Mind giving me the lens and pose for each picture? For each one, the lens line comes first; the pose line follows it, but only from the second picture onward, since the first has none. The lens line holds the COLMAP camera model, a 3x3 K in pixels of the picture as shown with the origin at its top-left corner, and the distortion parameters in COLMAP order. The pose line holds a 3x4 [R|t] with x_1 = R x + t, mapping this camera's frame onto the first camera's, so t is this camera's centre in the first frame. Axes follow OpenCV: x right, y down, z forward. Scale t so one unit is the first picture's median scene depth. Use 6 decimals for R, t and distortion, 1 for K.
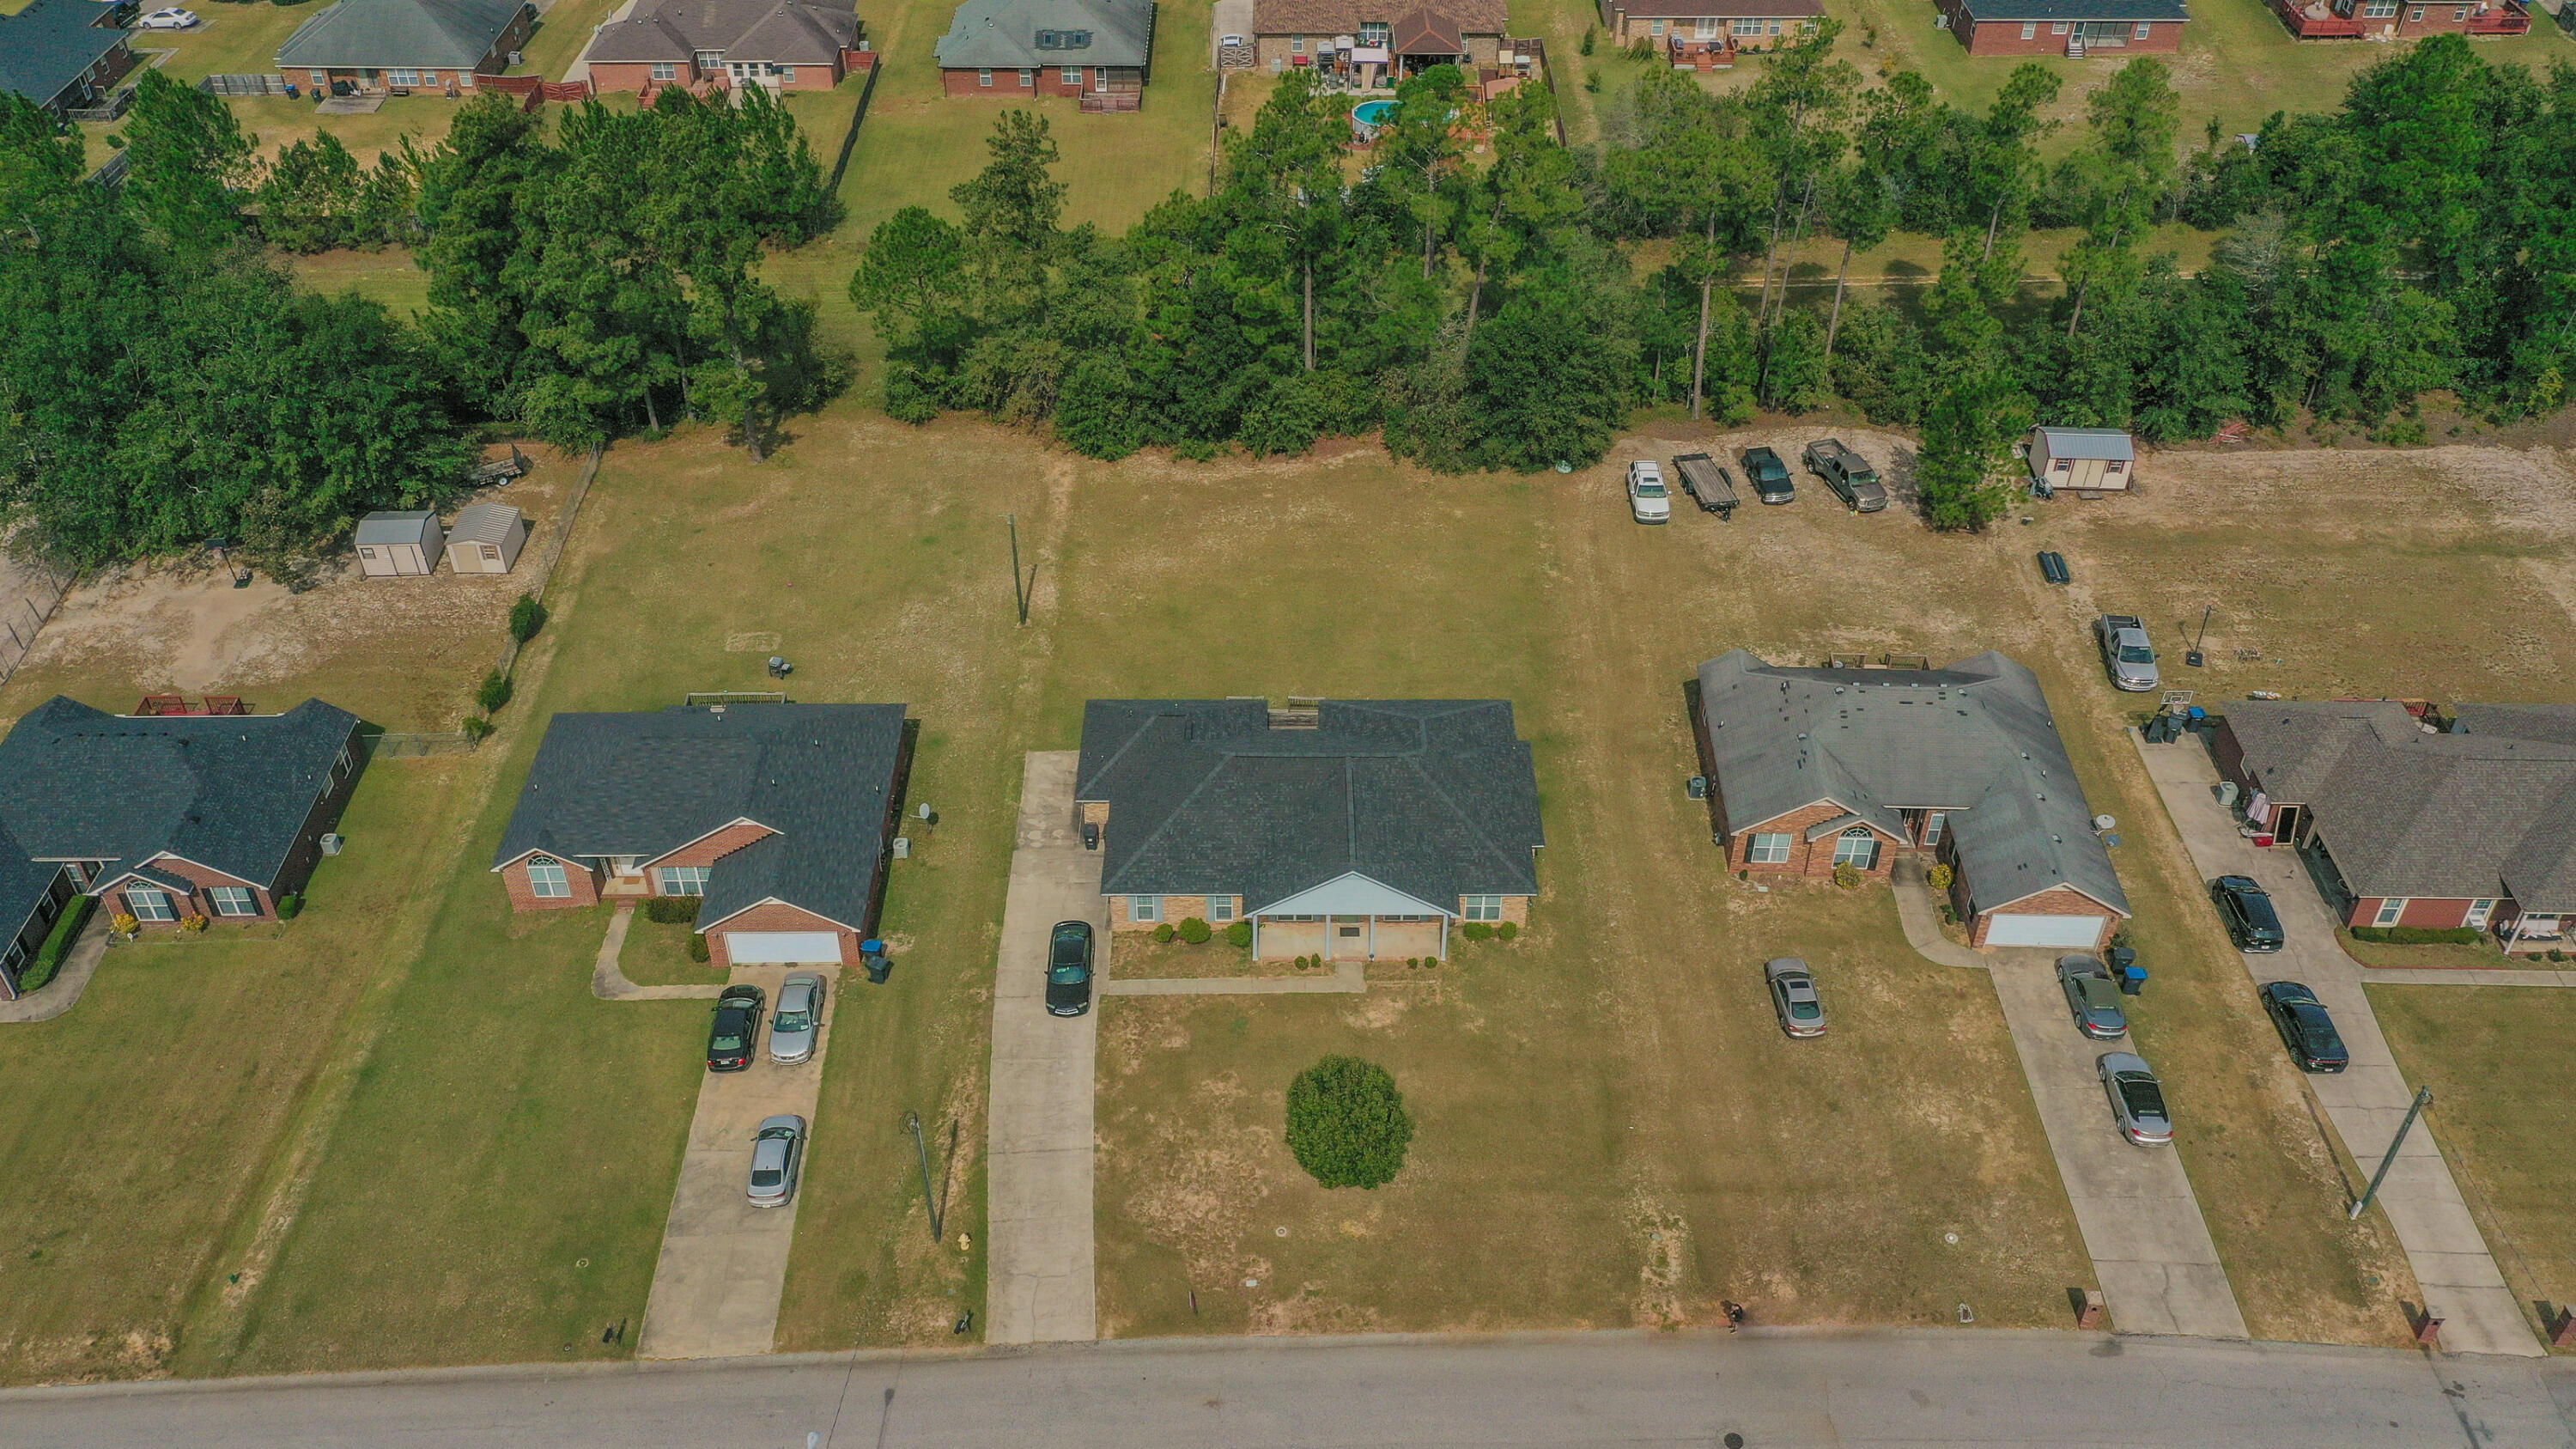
lens RADIAL K [[2099.9, 0, 1283.9], [0, 2099.9, 722.5], [0, 0, 1]] dist [0.013521, 0.003857]
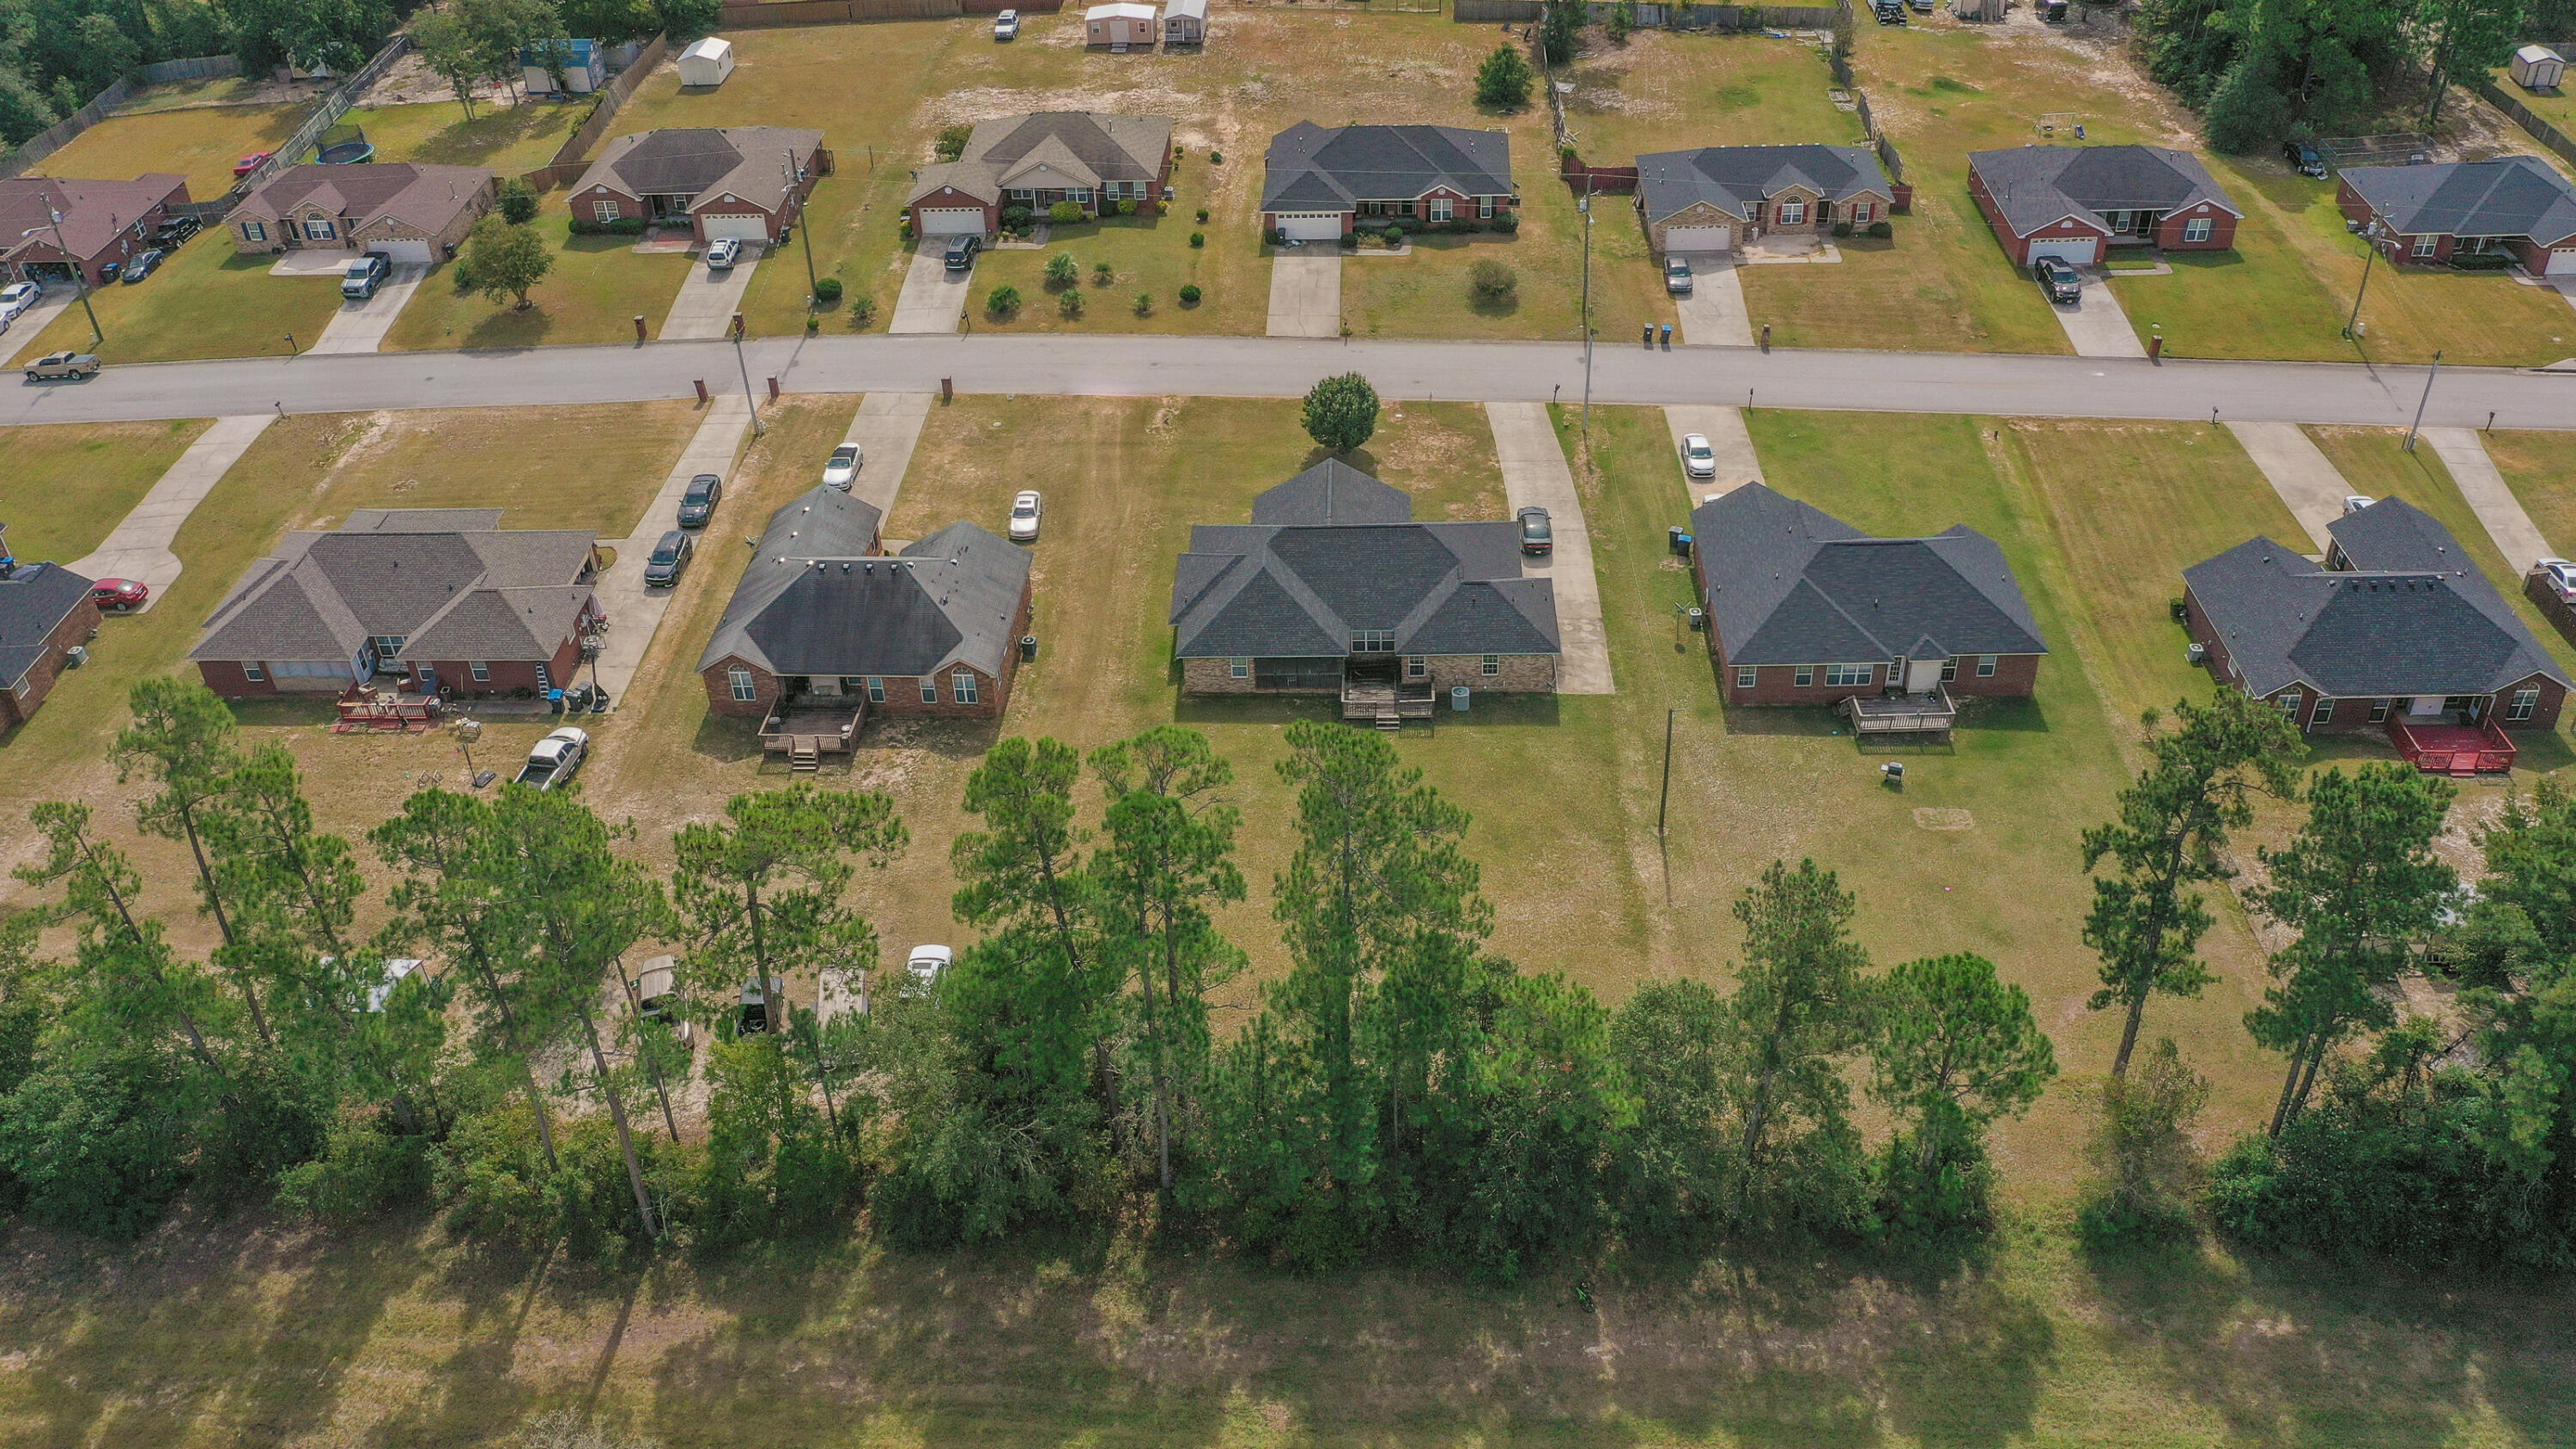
lens RADIAL K [[2072.3, 0, 1278.0], [0, 2072.3, 720.6], [0, 0, 1]] dist [0.002716, 0.005902]
pose [[-0.998715, 0.003591, 0.050555, -0.001146], [0.049888, 0.245520, 0.968107, -1.166257], [-0.008936, 0.969385, -0.245383, 1.435530]]
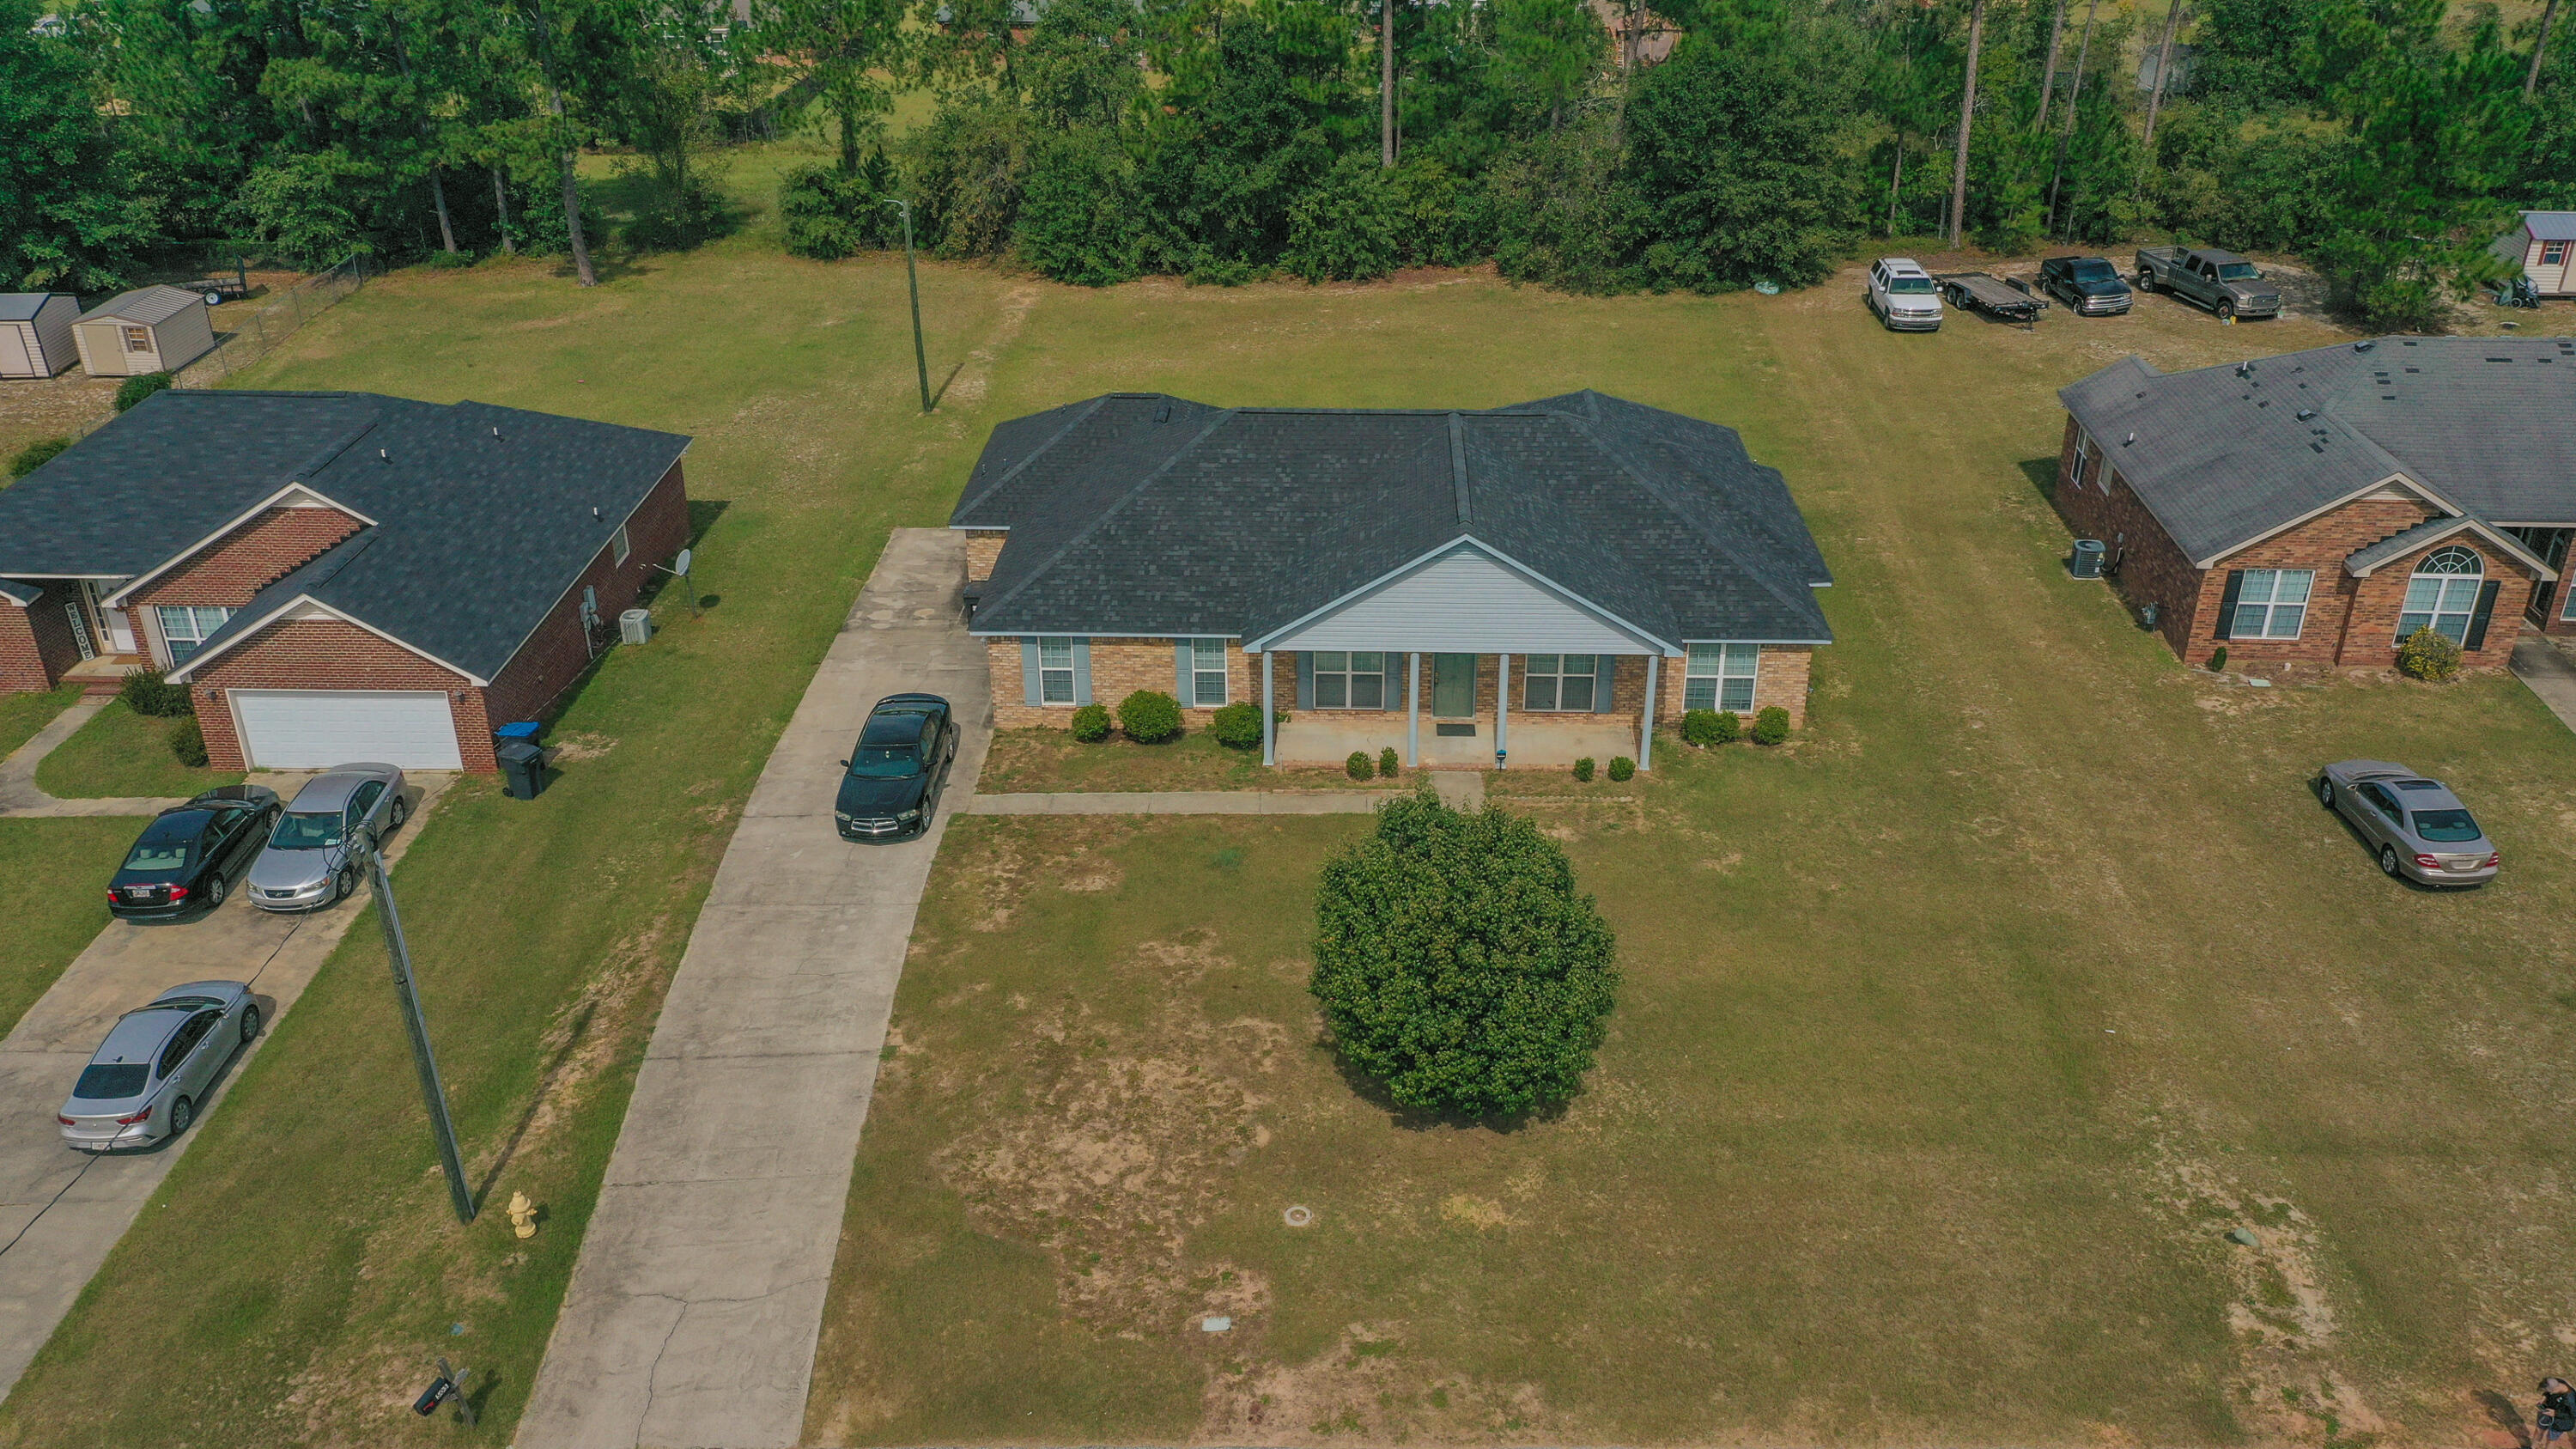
lens RADIAL K [[2035.9, 0, 1284.0], [0, 2035.9, 732.6], [0, 0, 1]] dist [0.008374, 0.005055]
pose [[0.999097, 0.010571, -0.041141, 0.010054], [-0.018375, 0.980787, -0.194216, 0.198471], [0.038298, 0.194797, 0.980096, 0.518225]]
